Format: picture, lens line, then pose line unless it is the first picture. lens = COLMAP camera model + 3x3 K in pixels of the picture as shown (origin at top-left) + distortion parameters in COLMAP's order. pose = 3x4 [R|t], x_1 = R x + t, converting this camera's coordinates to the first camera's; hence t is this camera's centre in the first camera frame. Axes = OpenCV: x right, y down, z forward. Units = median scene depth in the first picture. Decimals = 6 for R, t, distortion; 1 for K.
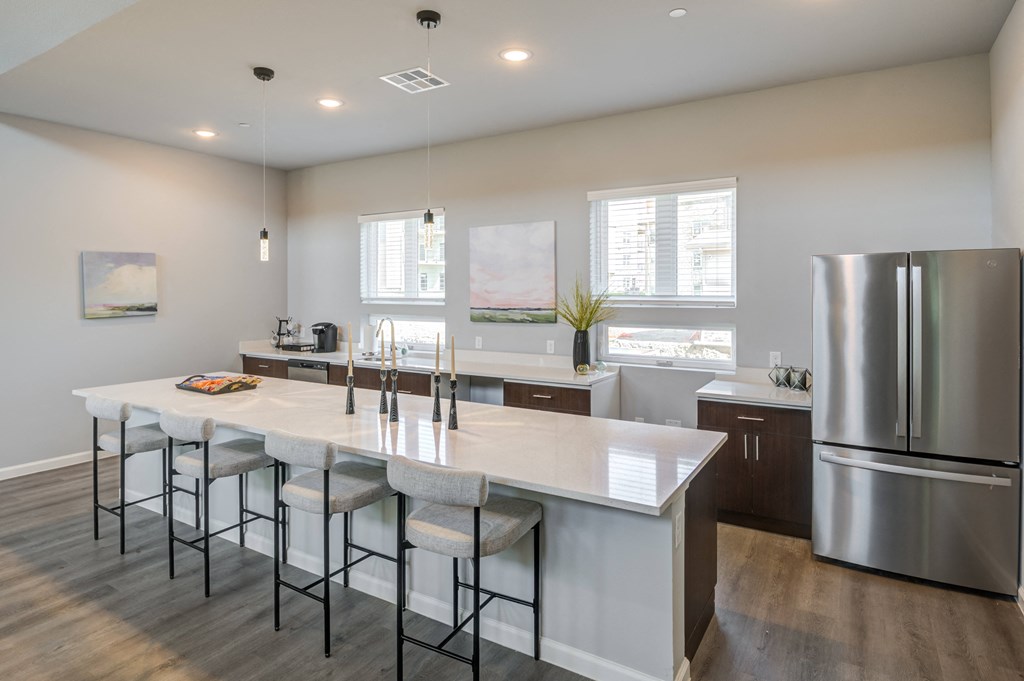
lens RADIAL K [[565.9, 0, 511.5], [0, 565.9, 294.9], [0, 0, 1]] dist [-0.001470, -0.000254]
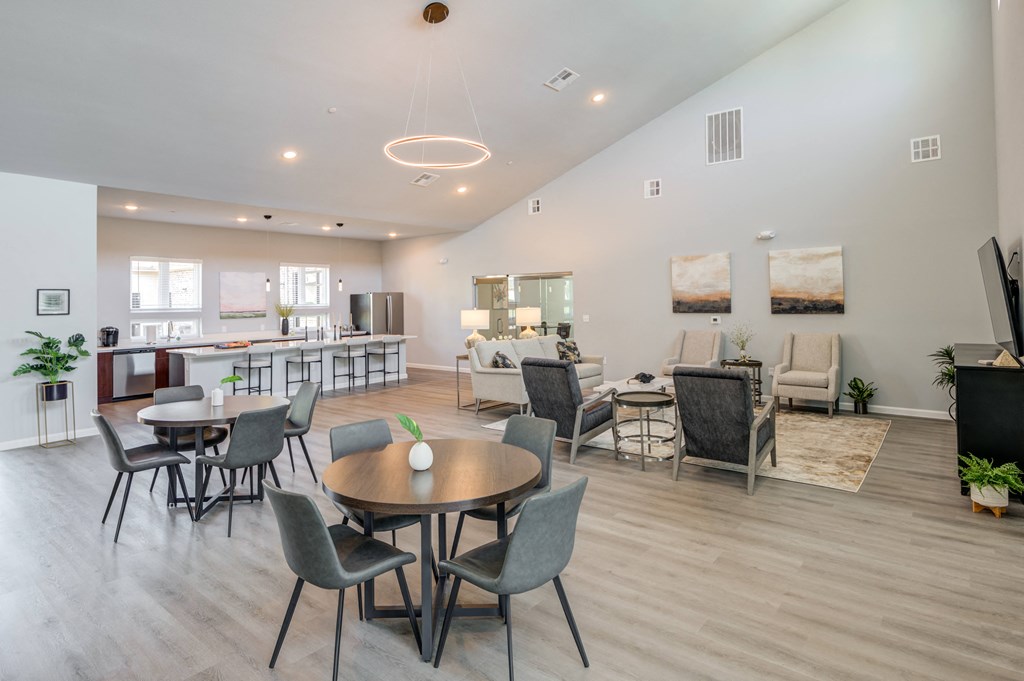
lens RADIAL K [[565.9, 0, 511.5], [0, 565.9, 294.9], [0, 0, 1]] dist [-0.001470, -0.000254]
pose [[0.133116, 0.007045, 0.991075, -2.051227], [0.021573, 0.999717, -0.010004, 0.004619], [-0.990866, 0.022712, 0.132926, -0.303140]]
